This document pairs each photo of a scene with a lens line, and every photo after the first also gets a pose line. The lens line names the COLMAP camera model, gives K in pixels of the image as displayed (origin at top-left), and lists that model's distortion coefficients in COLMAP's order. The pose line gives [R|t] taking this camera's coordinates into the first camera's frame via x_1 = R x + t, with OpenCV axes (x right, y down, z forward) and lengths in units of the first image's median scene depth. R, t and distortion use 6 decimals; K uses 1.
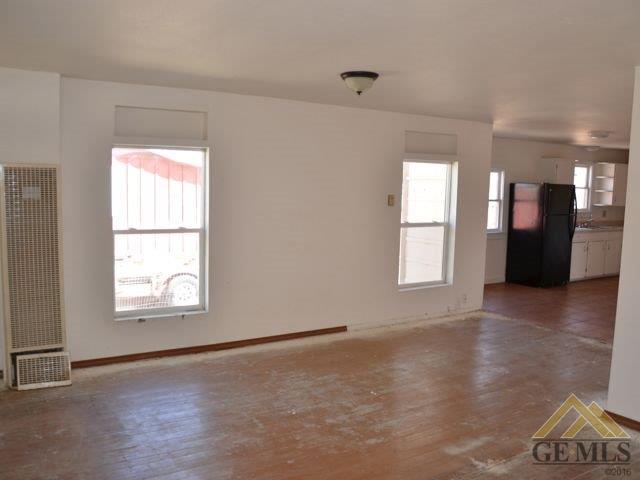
lens RADIAL K [[570.6, 0, 323.1], [0, 570.6, 239.8], [0, 0, 1]] dist [-0.141757, 0.108886]
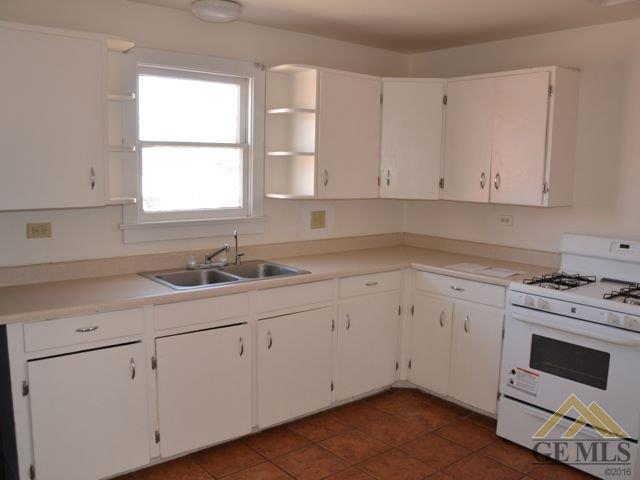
lens RADIAL K [[570.6, 0, 320.0], [0, 570.6, 241.9], [0, 0, 1]] dist [-0.141757, 0.108886]
pose [[0.994256, -0.022691, 0.104597, 0.499649], [0.019257, 0.999246, 0.033728, -0.047835], [-0.105283, -0.031520, 0.993943, 0.676749]]
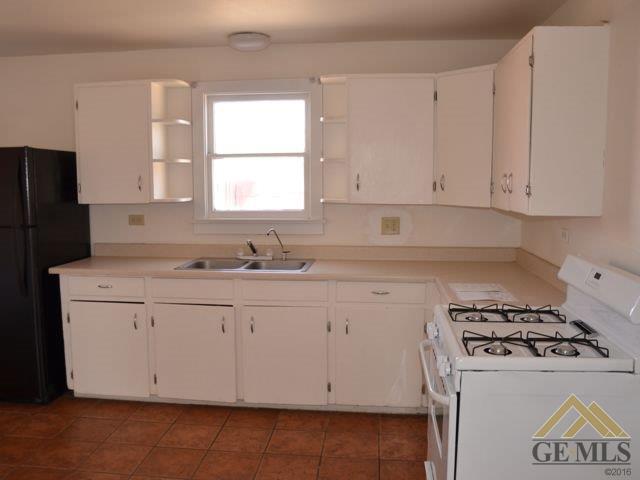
lens RADIAL K [[570.6, 0, 320.2], [0, 570.6, 244.0], [0, 0, 1]] dist [-0.141757, 0.108886]
pose [[0.770819, 0.044605, -0.635491, 0.744803], [-0.041986, 0.998934, 0.019189, -0.043108], [0.635670, 0.011891, 0.771870, 0.739148]]
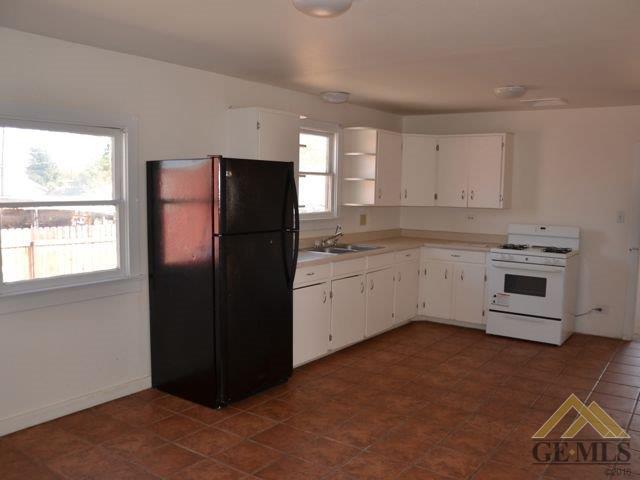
lens RADIAL K [[570.6, 0, 320.0], [0, 570.6, 239.1], [0, 0, 1]] dist [-0.141757, 0.108886]
pose [[0.932229, -0.042051, 0.359418, 0.271060], [0.042851, 0.999065, 0.005745, -0.034408], [-0.359324, 0.010046, 0.933159, 0.498348]]
